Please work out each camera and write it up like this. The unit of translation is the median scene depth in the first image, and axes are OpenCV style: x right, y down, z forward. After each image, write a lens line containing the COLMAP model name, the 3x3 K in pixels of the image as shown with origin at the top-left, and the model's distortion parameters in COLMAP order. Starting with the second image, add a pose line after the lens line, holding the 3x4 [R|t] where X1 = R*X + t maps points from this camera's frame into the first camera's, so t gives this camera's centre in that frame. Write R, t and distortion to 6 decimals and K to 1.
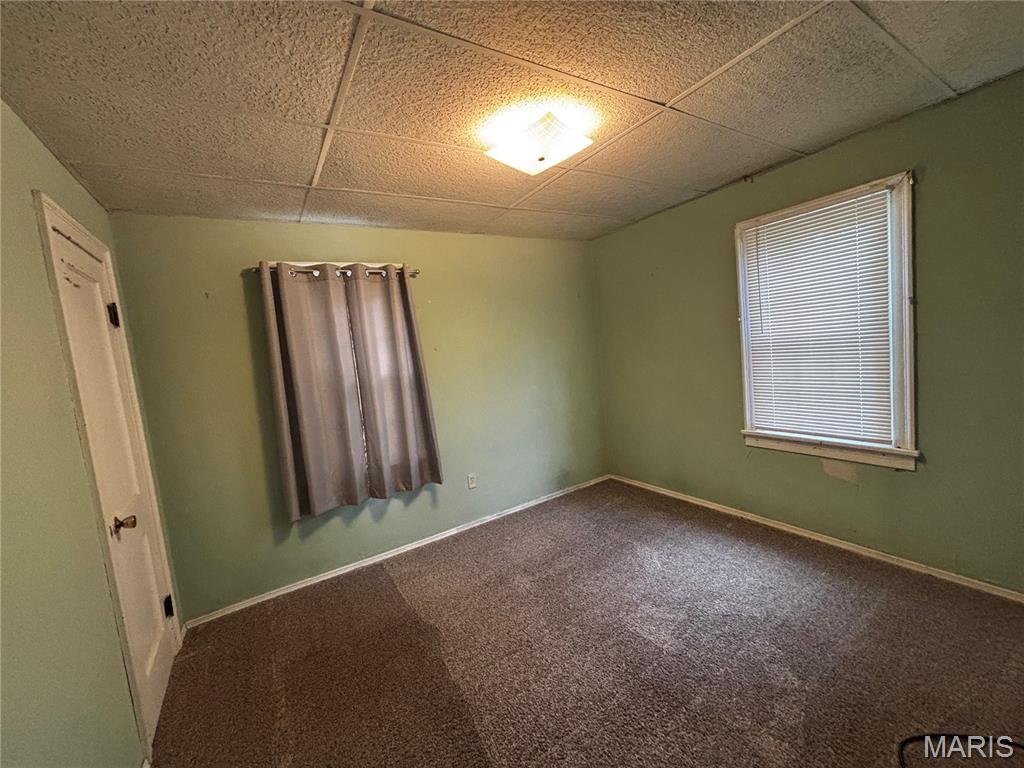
lens RADIAL K [[415.1, 0, 514.6], [0, 415.1, 381.2], [0, 0, 1]] dist [0.008744, 0.000043]
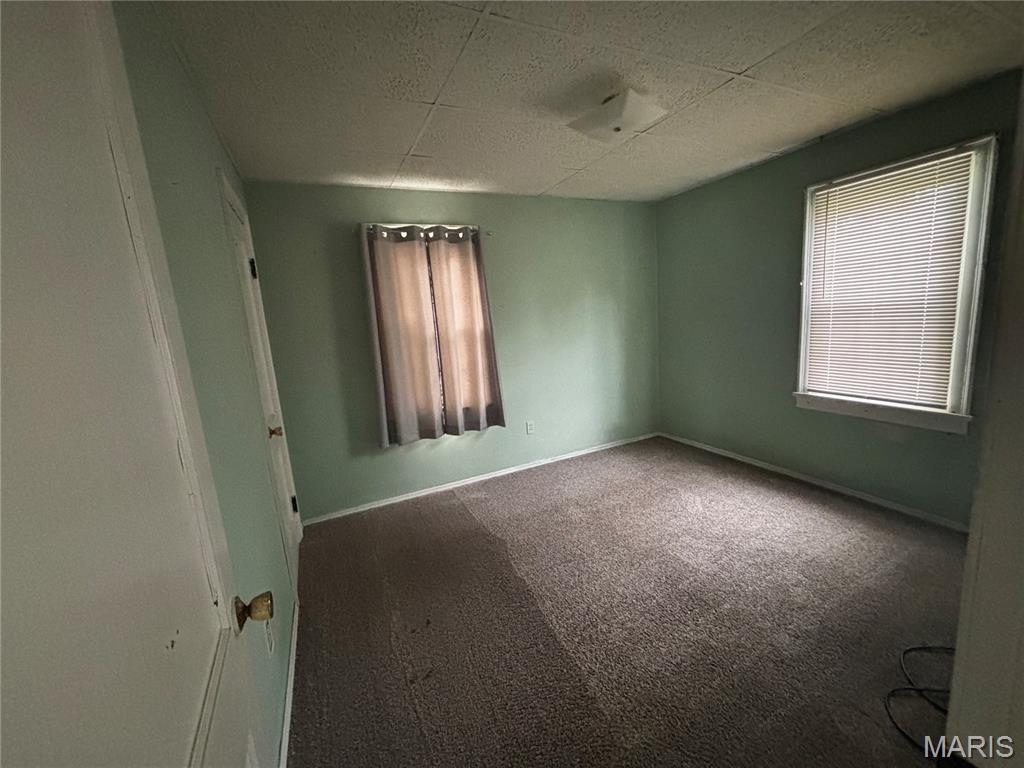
lens RADIAL K [[415.1, 0, 514.6], [0, 415.1, 381.2], [0, 0, 1]] dist [0.008744, 0.000043]
pose [[0.993025, 0.045737, -0.108669, -0.039312], [-0.035825, 0.995162, 0.091480, 0.023471], [0.112327, -0.086949, 0.989860, -0.119615]]
